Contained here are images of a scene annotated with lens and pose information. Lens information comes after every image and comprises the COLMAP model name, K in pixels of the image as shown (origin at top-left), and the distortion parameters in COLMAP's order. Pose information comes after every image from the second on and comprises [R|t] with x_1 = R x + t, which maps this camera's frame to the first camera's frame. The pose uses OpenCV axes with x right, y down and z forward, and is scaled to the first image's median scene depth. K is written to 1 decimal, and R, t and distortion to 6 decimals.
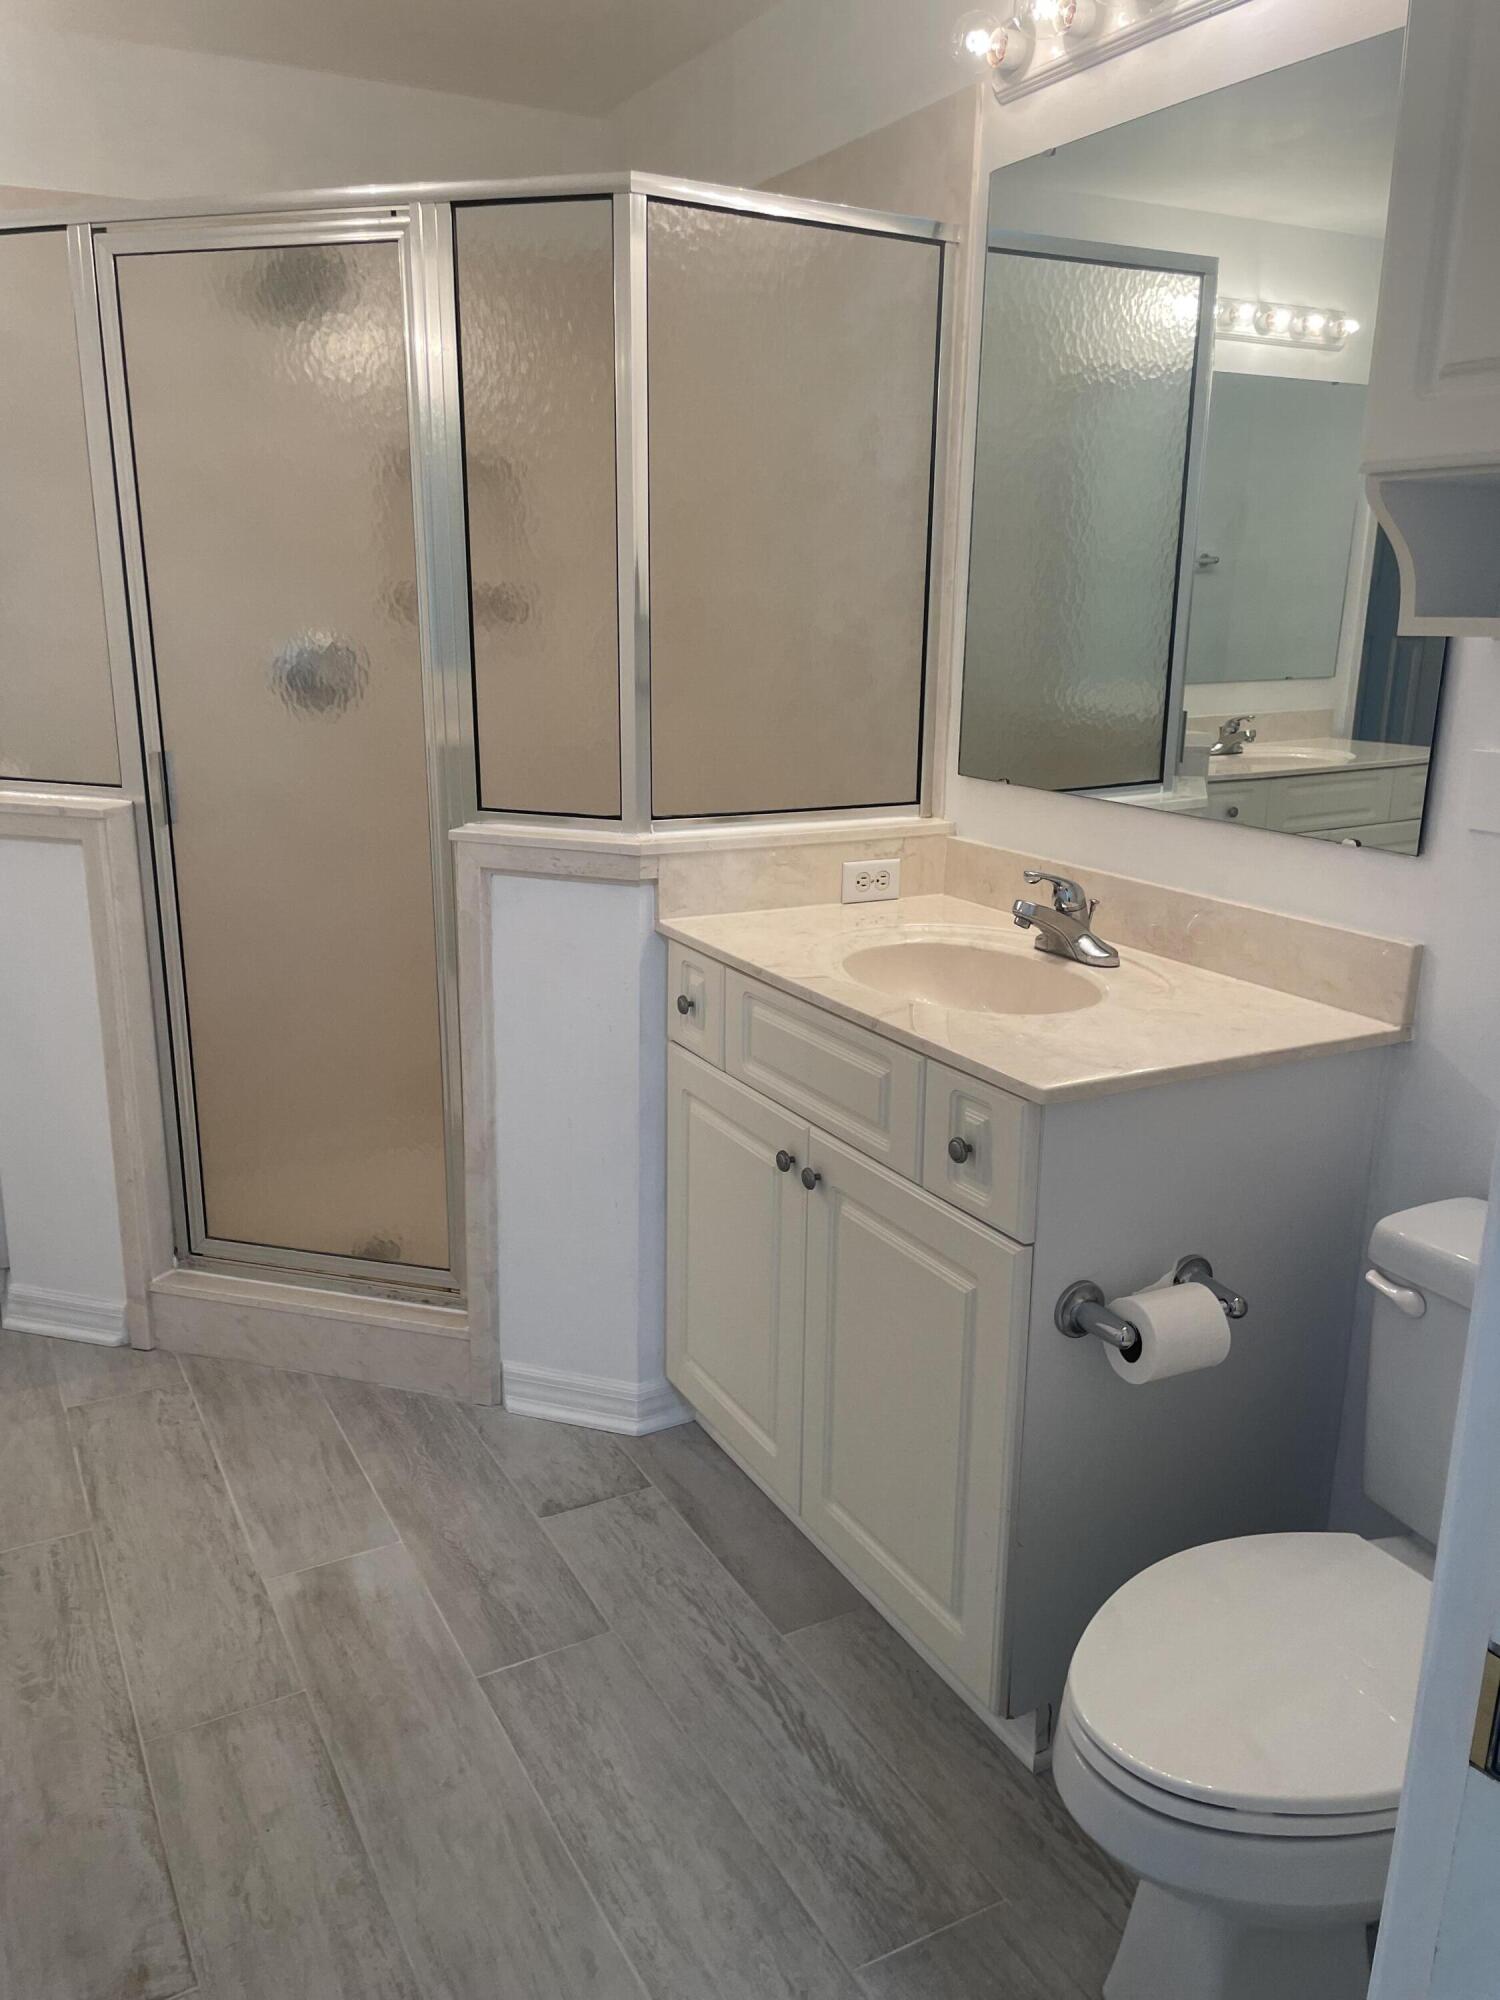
lens RADIAL K [[1497.3, 0, 755.1], [0, 1497.3, 1009.2], [0, 0, 1]] dist [0.107260, -0.149394]
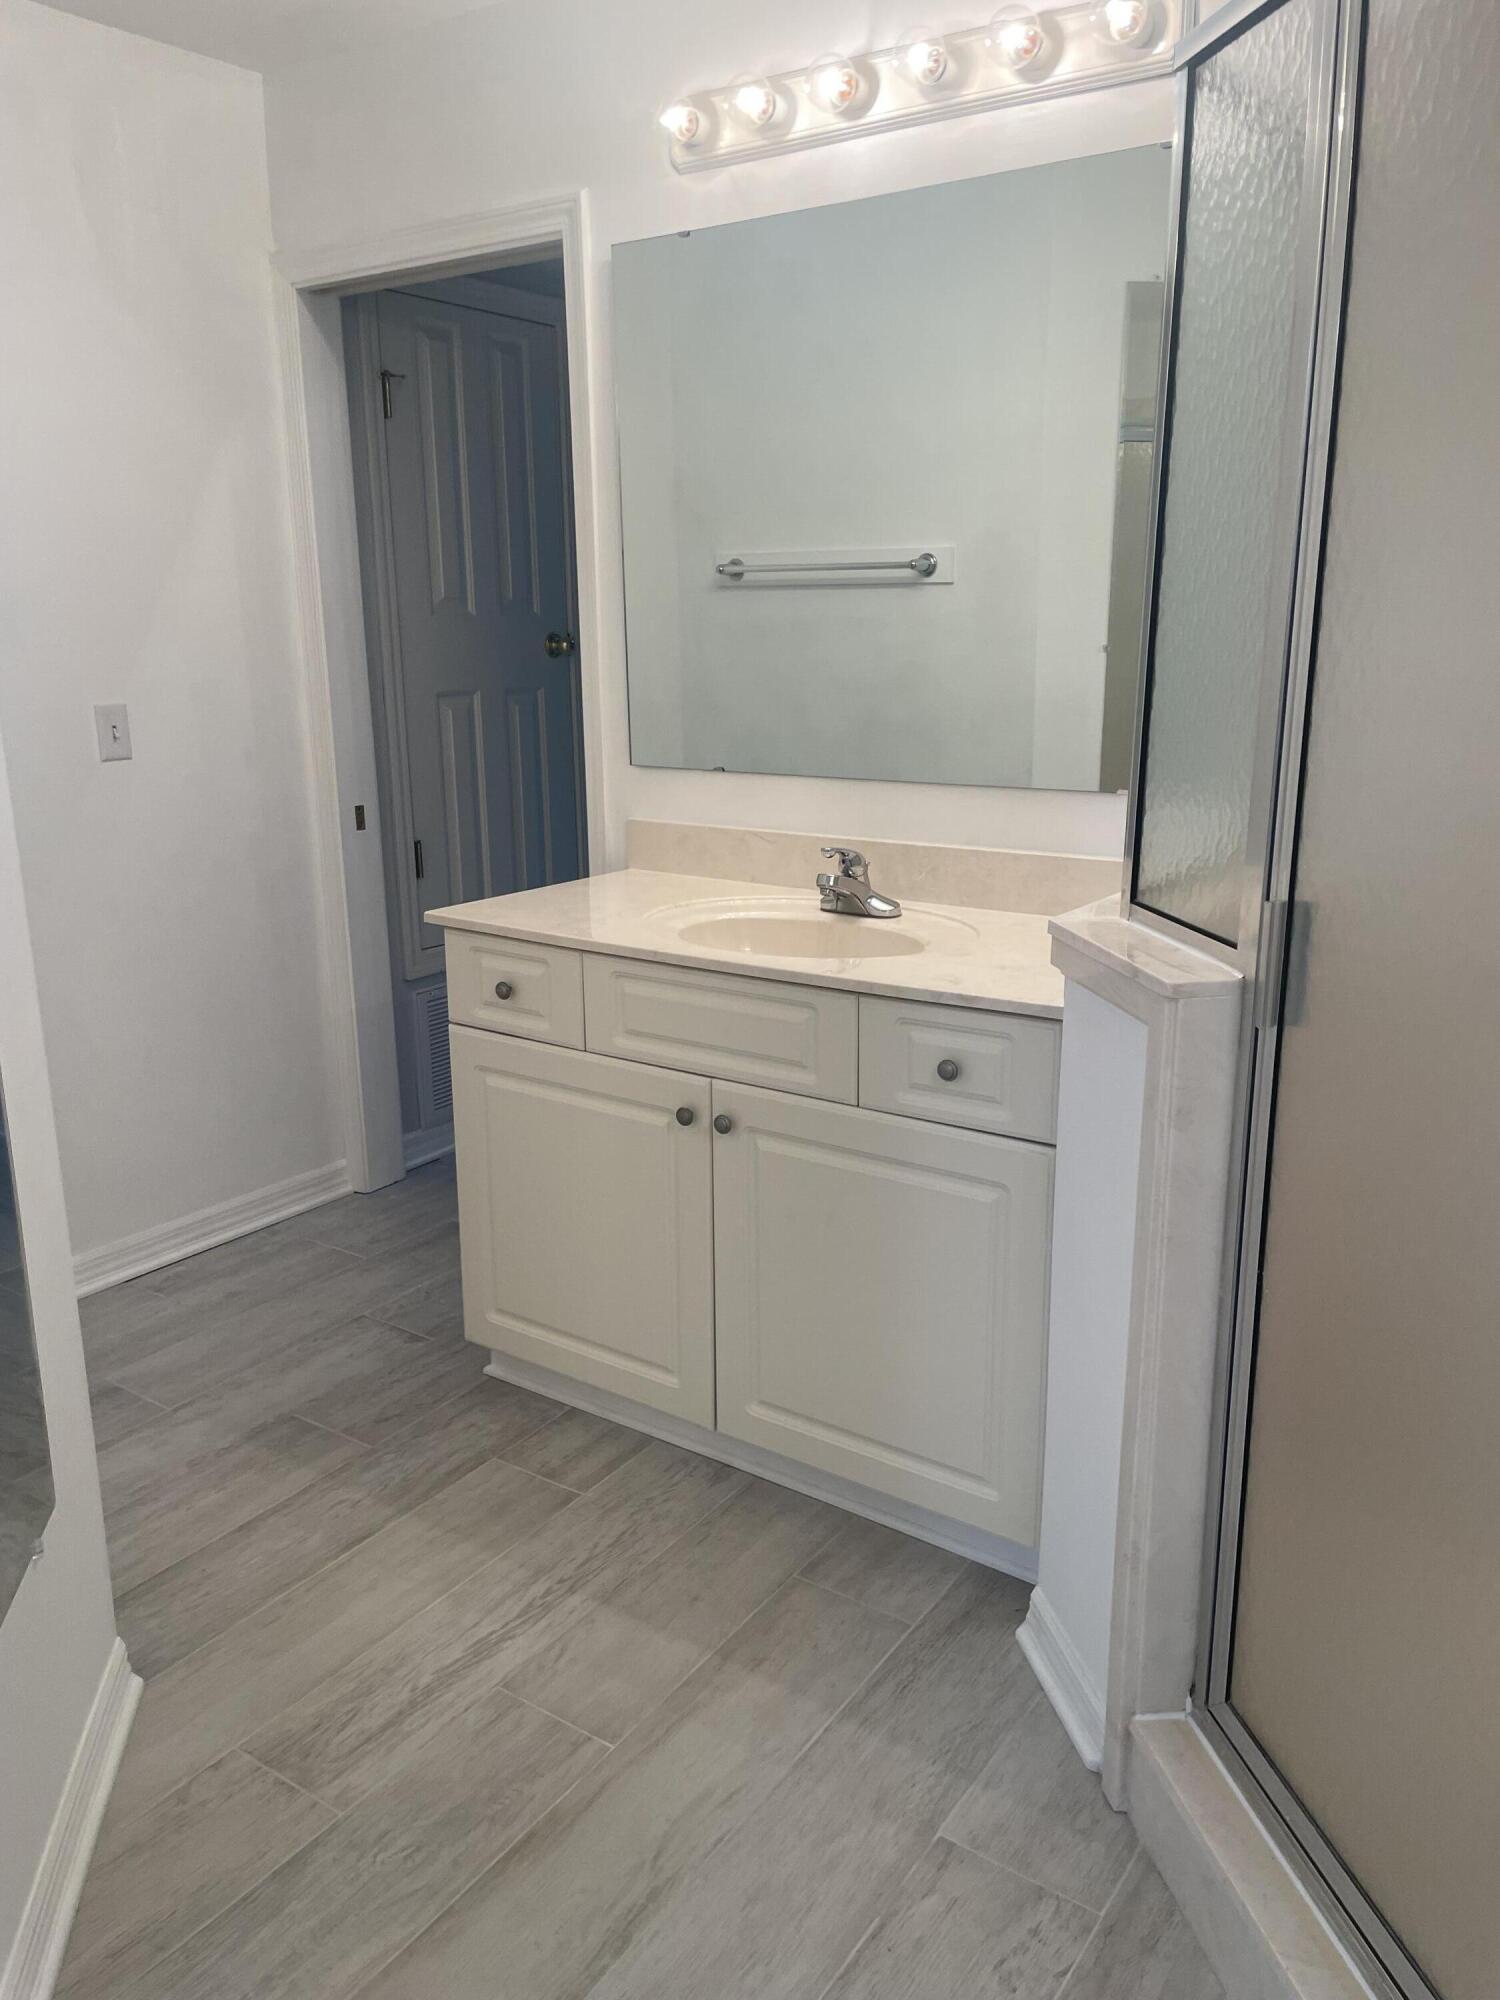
lens RADIAL K [[1497.3, 0, 755.1], [0, 1497.3, 1009.2], [0, 0, 1]] dist [0.107260, -0.149394]
pose [[0.439933, 0.215526, -0.871784, 0.017529], [-0.226590, 0.966004, 0.124474, -0.149682], [0.868974, 0.142778, 0.473813, 0.546646]]
